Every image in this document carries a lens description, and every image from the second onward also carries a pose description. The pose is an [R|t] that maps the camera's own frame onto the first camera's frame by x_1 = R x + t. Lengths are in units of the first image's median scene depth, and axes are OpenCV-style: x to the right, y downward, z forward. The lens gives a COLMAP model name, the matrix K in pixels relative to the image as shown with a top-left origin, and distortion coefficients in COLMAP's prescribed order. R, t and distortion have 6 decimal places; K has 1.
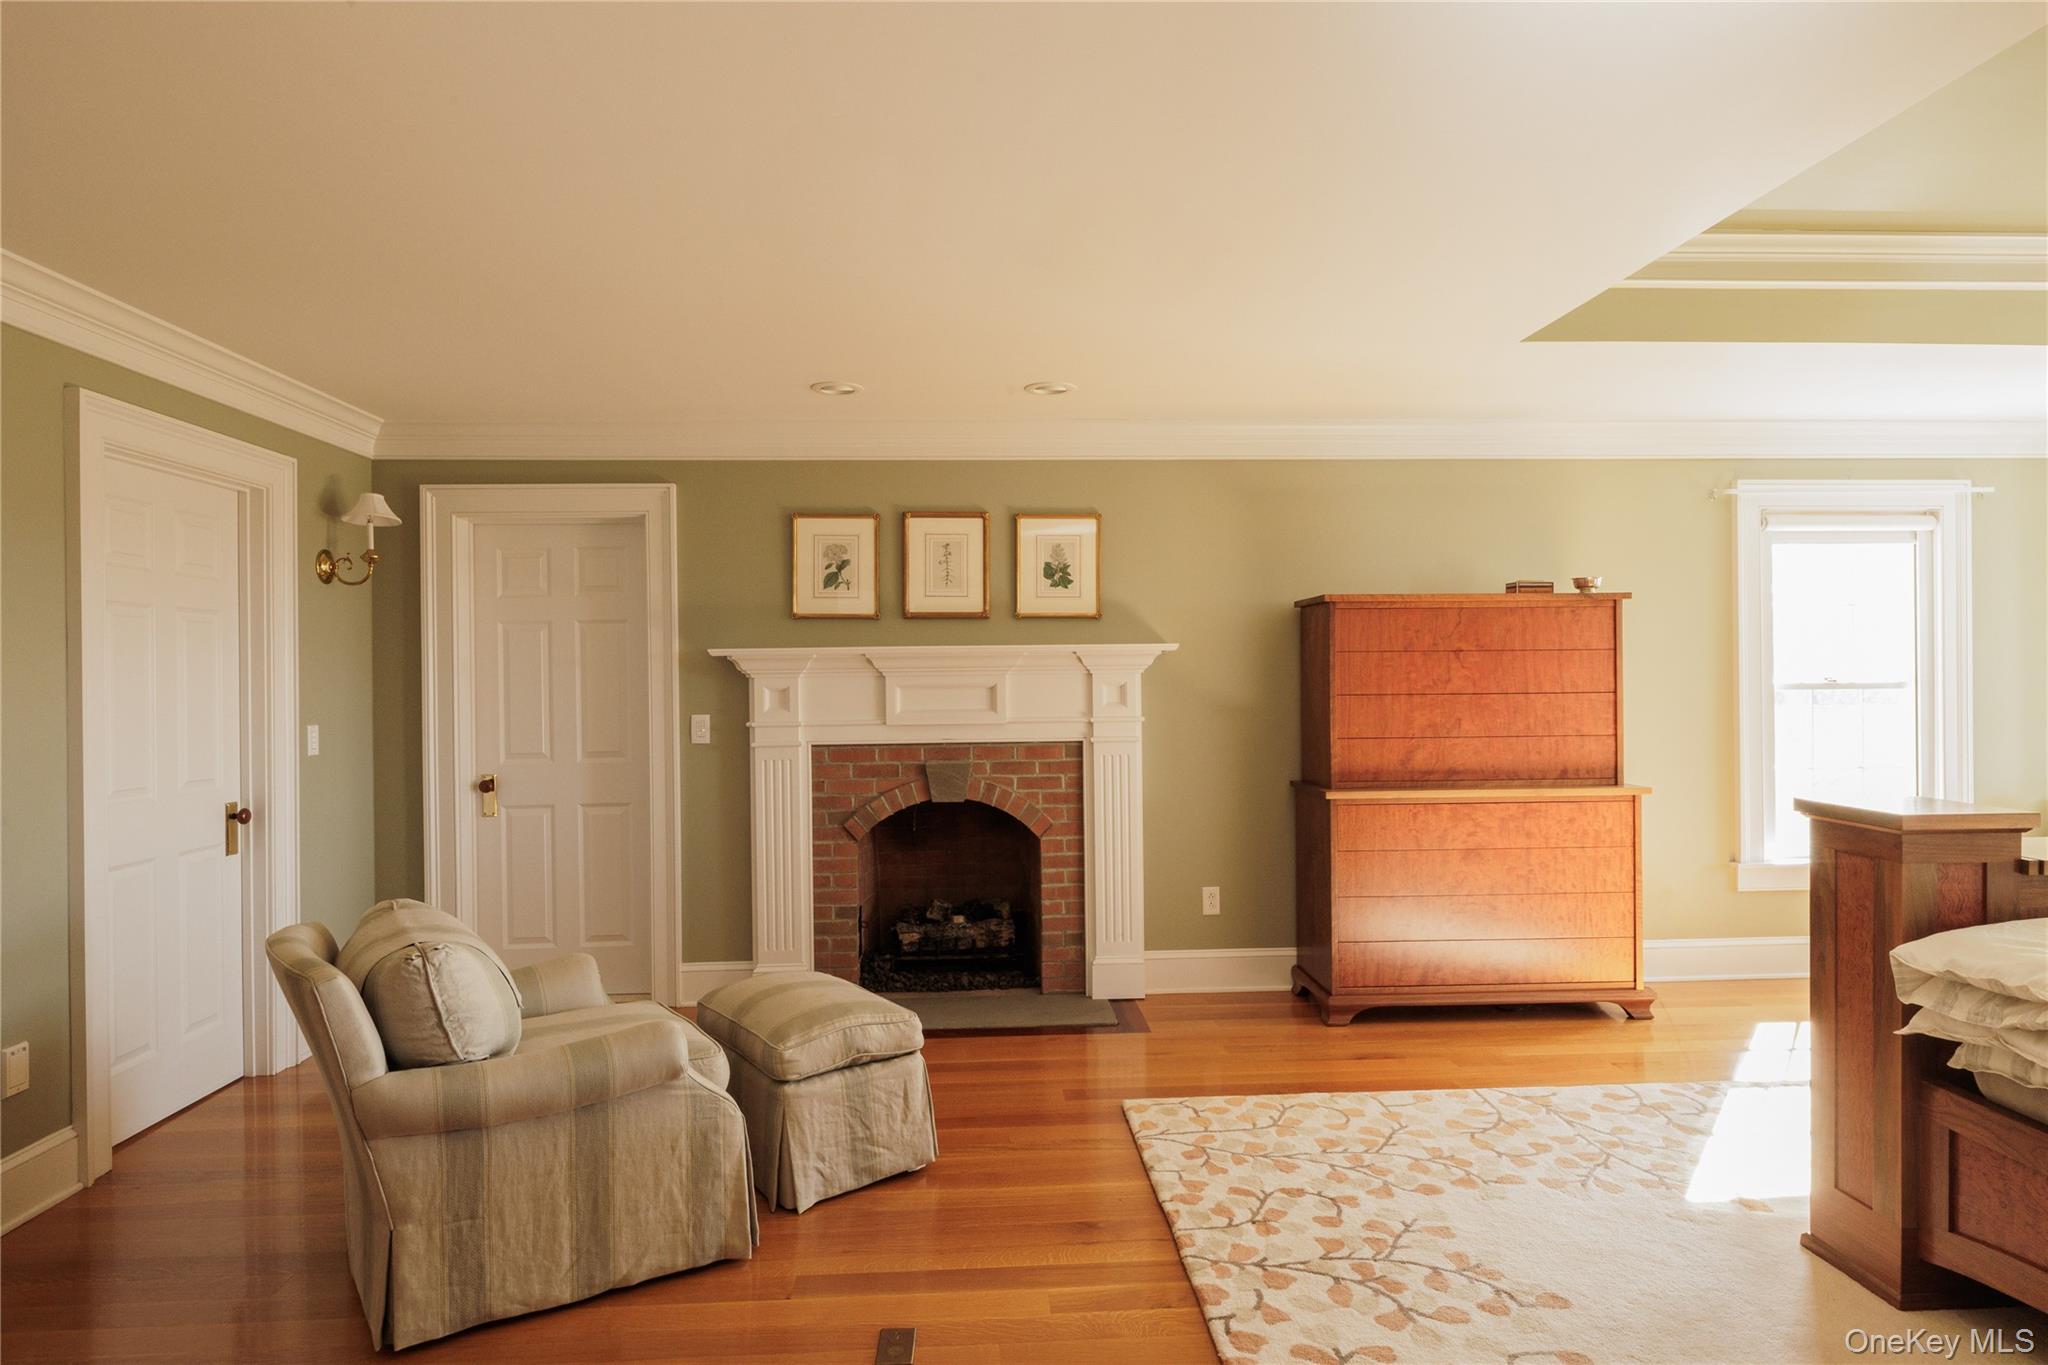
lens RADIAL K [[1172.9, 0, 1024.0], [0, 1172.9, 681.5], [0, 0, 1]] dist [0.001768, 0.000576]
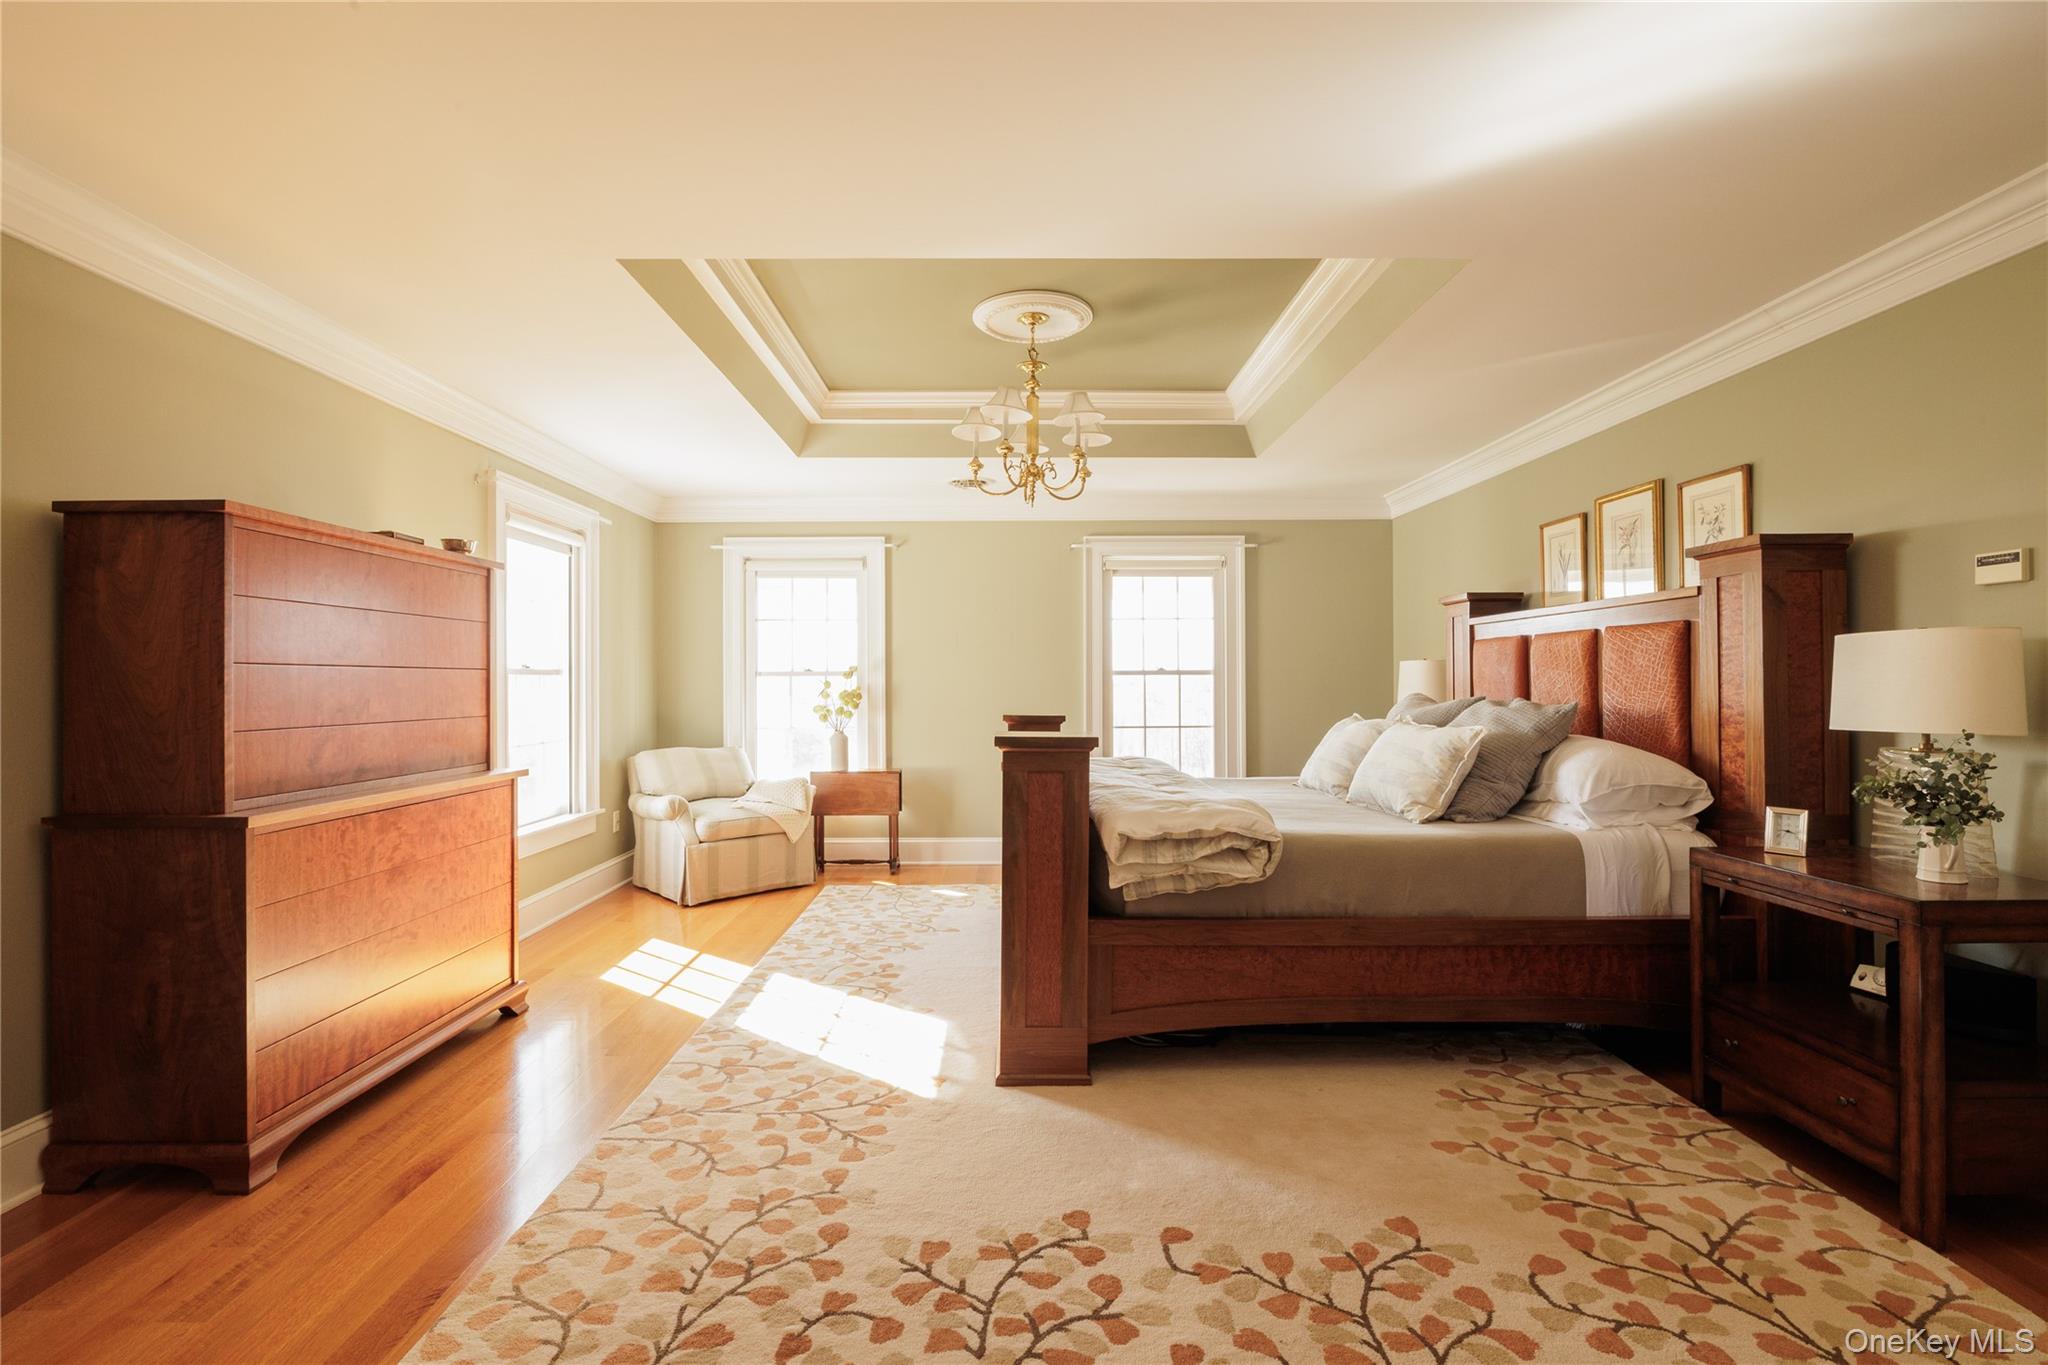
lens RADIAL K [[944.8, 0, 1024.0], [0, 944.8, 679.0], [0, 0, 1]] dist [-0.005961, 0.000342]
pose [[0.039697, 0.012892, 0.999129, -0.277496], [0.007549, 0.999884, -0.013202, 0.037790], [-0.999183, 0.008066, 0.039595, 0.698212]]
